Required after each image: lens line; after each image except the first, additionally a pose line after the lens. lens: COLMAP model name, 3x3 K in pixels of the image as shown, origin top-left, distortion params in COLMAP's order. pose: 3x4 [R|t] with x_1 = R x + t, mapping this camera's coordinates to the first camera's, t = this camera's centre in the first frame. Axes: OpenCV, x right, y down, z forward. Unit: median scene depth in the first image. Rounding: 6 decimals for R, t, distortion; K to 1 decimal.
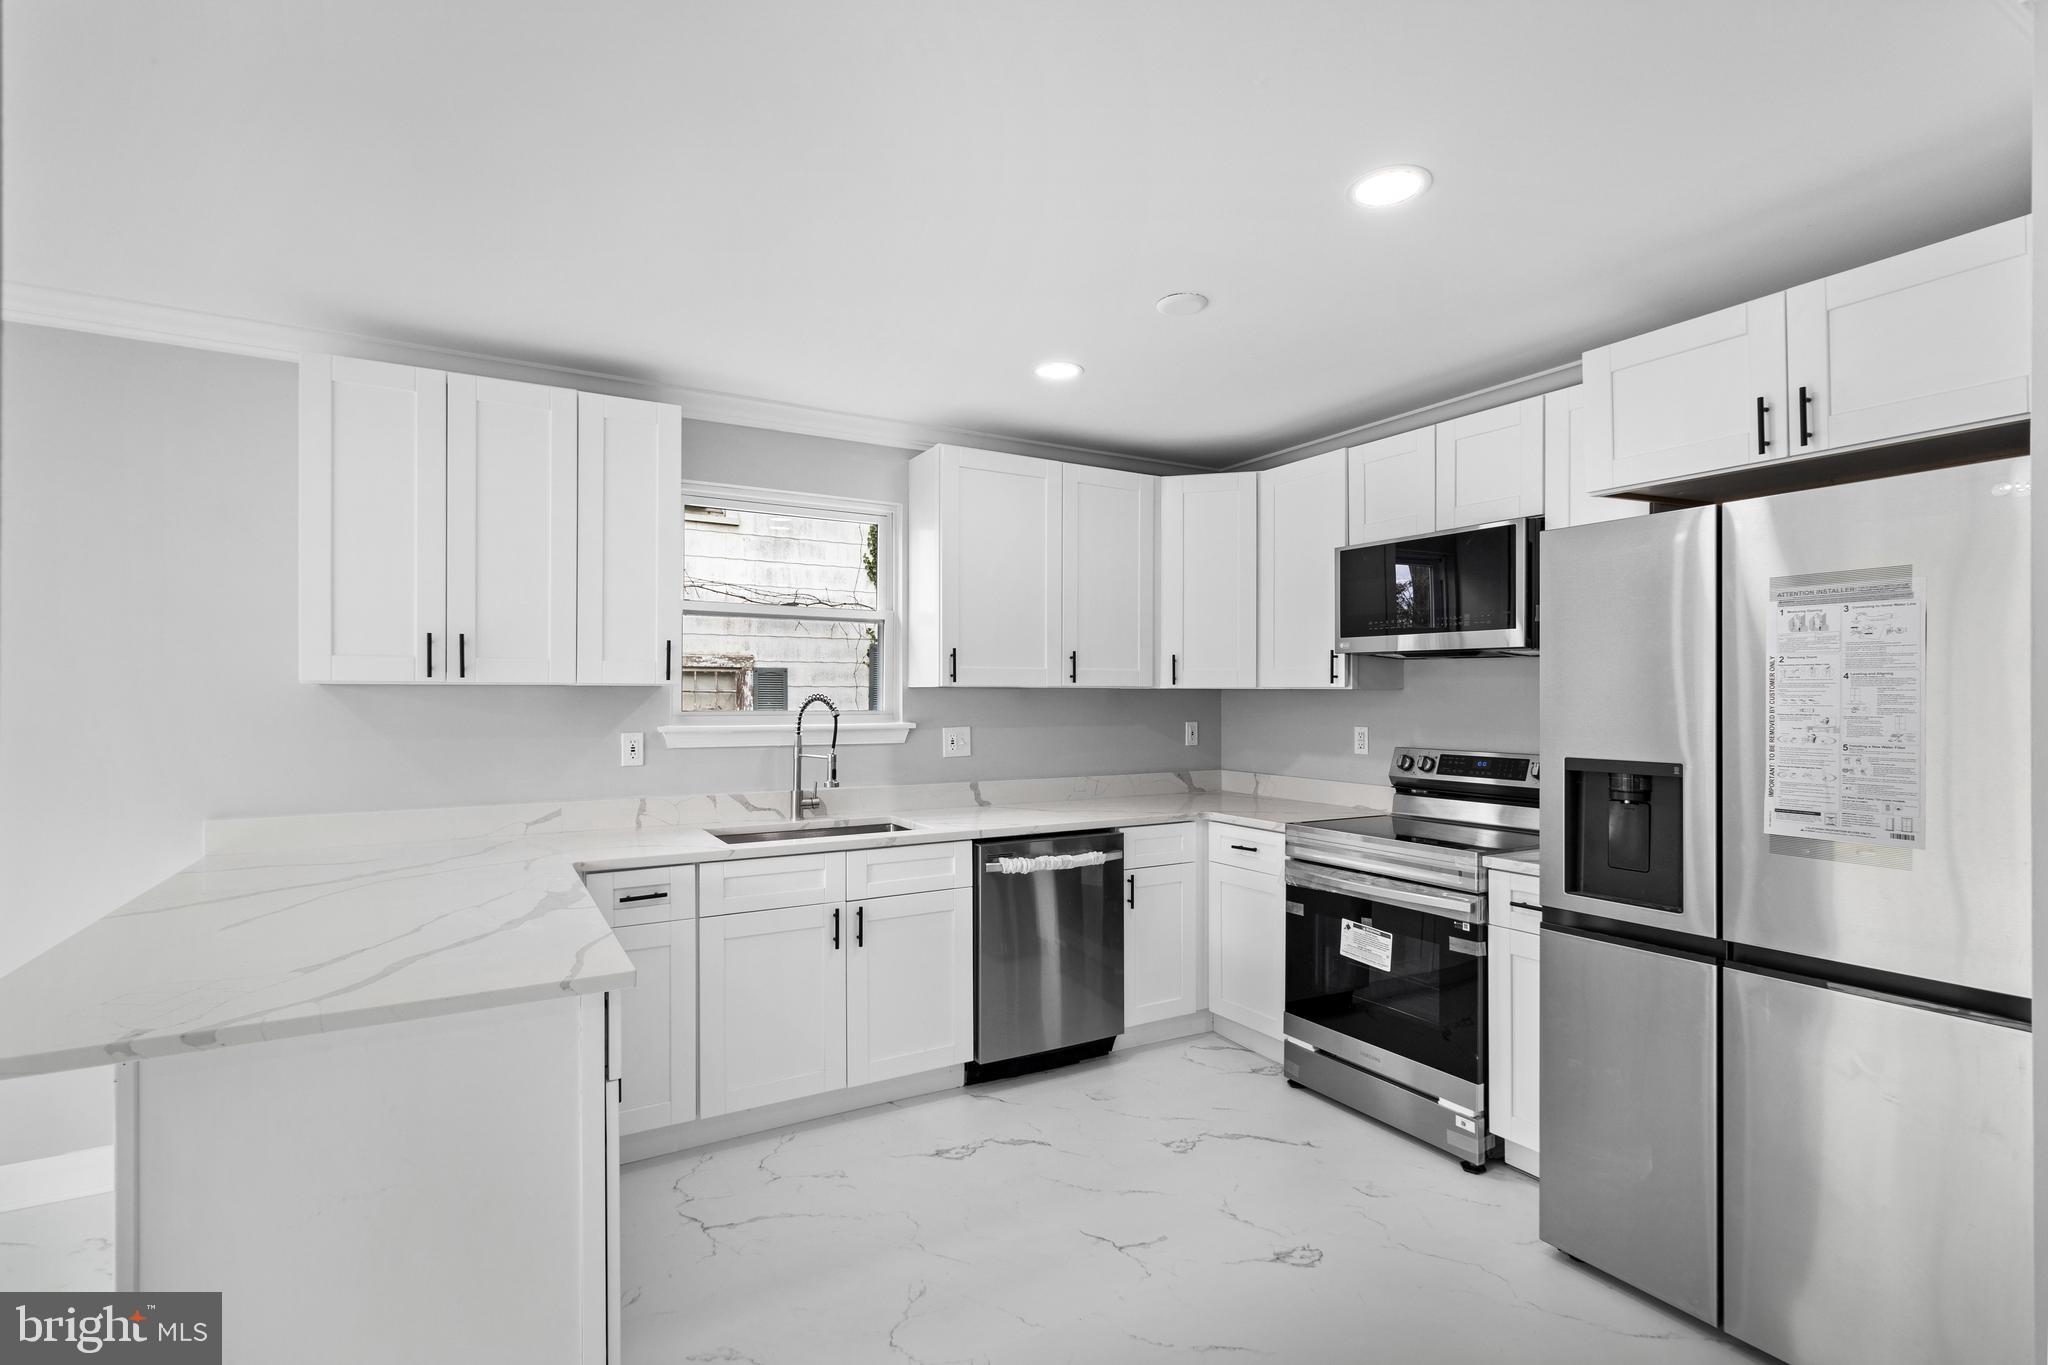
lens RADIAL K [[957.4, 0, 1035.5], [0, 957.4, 692.6], [0, 0, 1]] dist [0.000118, 0.000338]
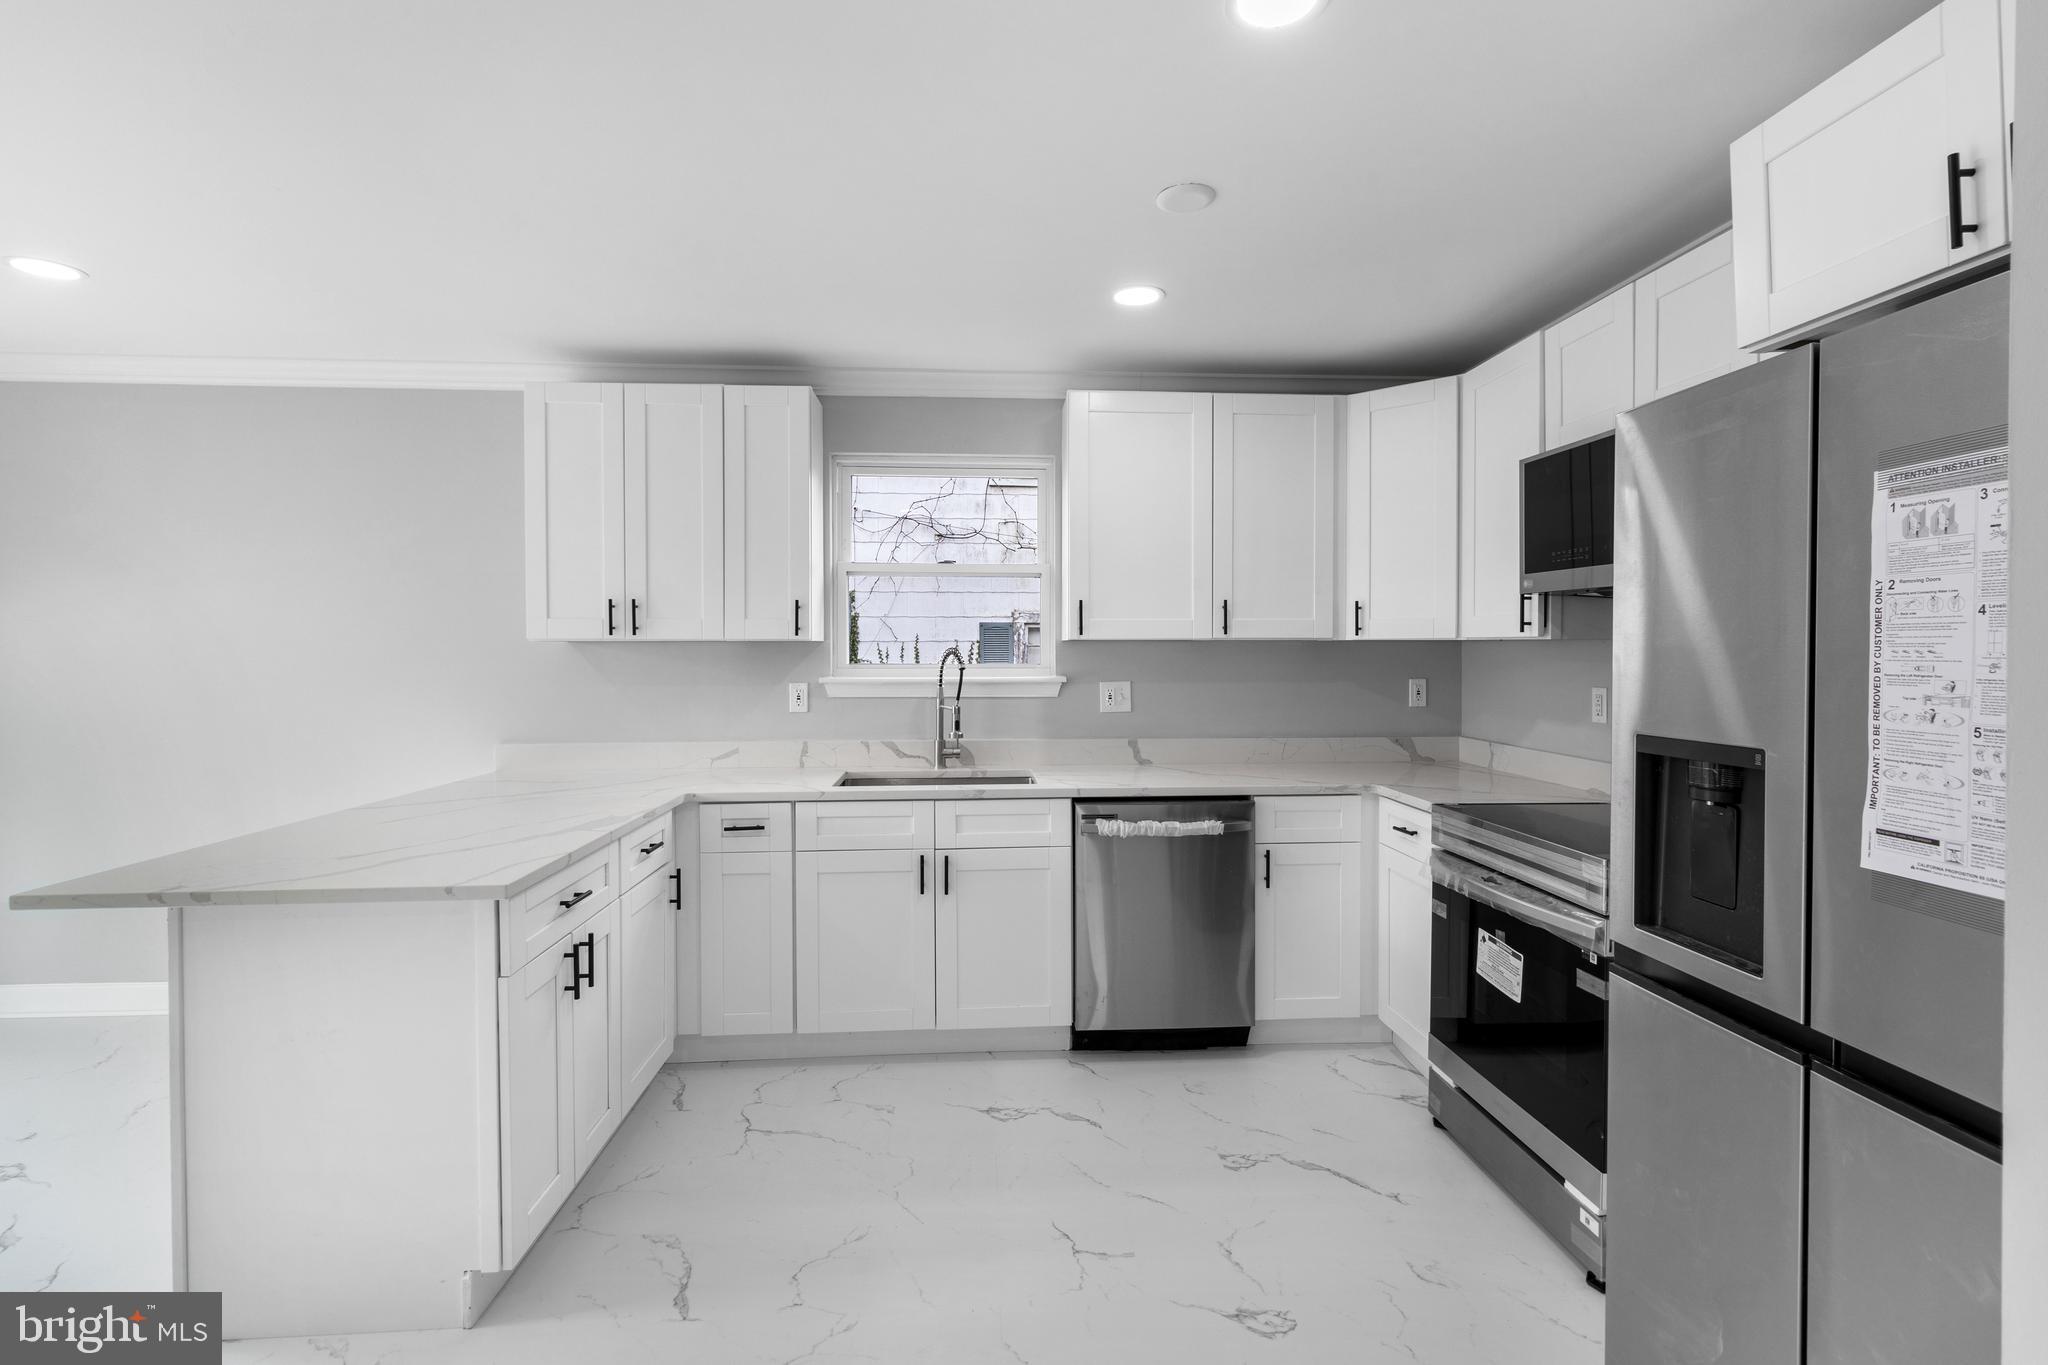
lens RADIAL K [[952.2, 0, 1036.7], [0, 952.2, 660.1], [0, 0, 1]] dist [0.001786, -0.000205]
pose [[0.894435, 0.002467, -0.447190, 0.332429], [0.003643, 0.999911, 0.012801, 0.002068], [0.447182, -0.013079, 0.894347, 0.126496]]
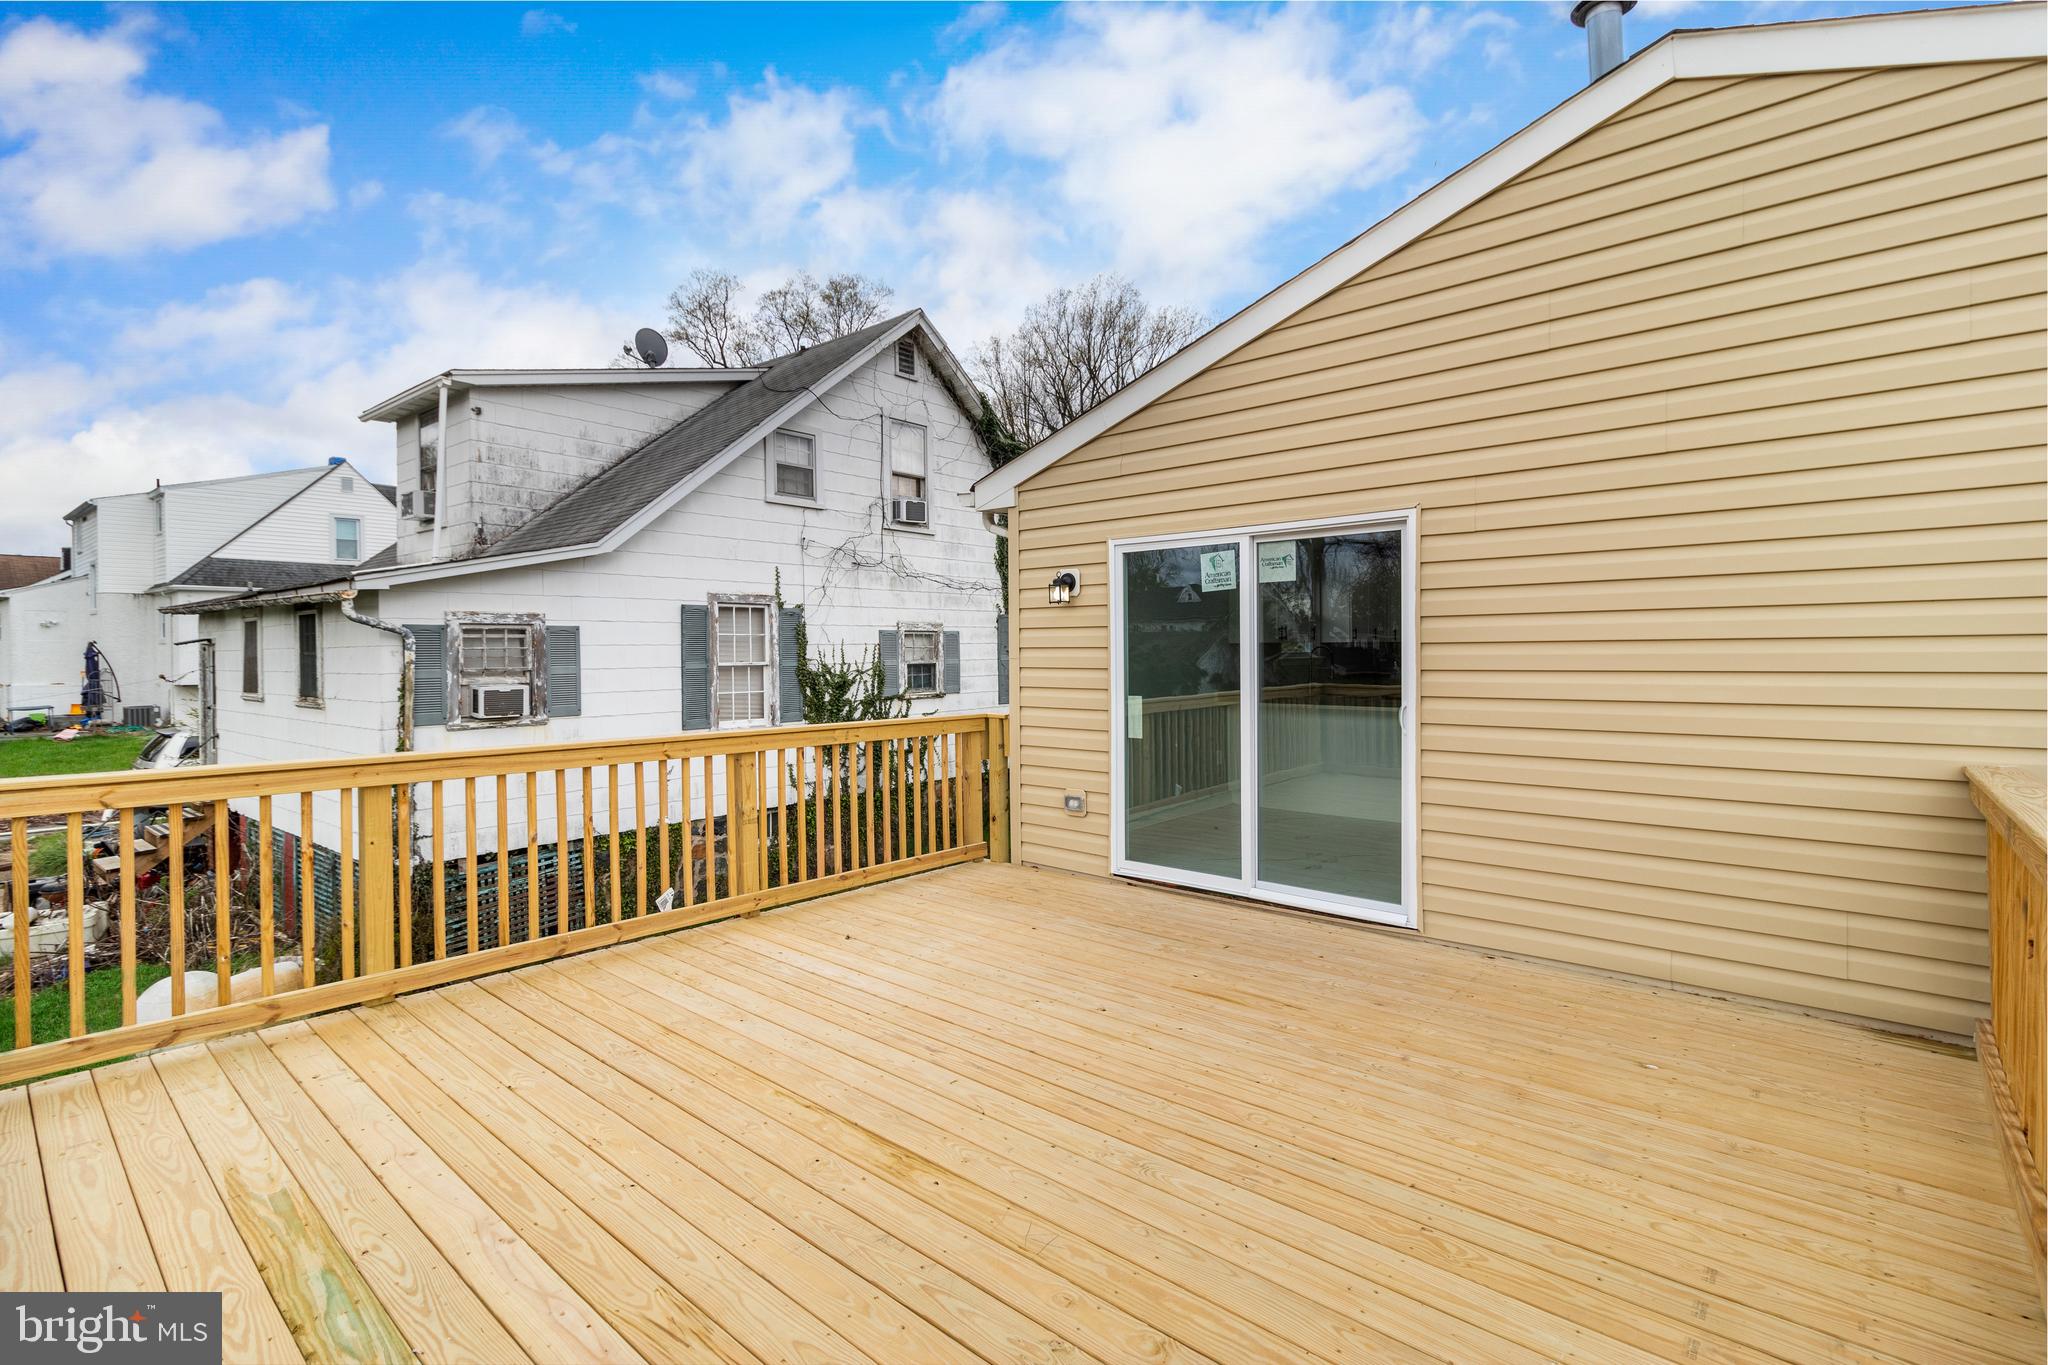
lens RADIAL K [[971.9, 0, 1020.5], [0, 971.9, 700.7], [0, 0, 1]] dist [-0.000371, 0.000080]
pose [[0.956634, -0.021545, 0.290495, -1.884074], [0.007230, 0.998710, 0.050263, 0.017092], [-0.291204, -0.045983, 0.955555, -1.444127]]
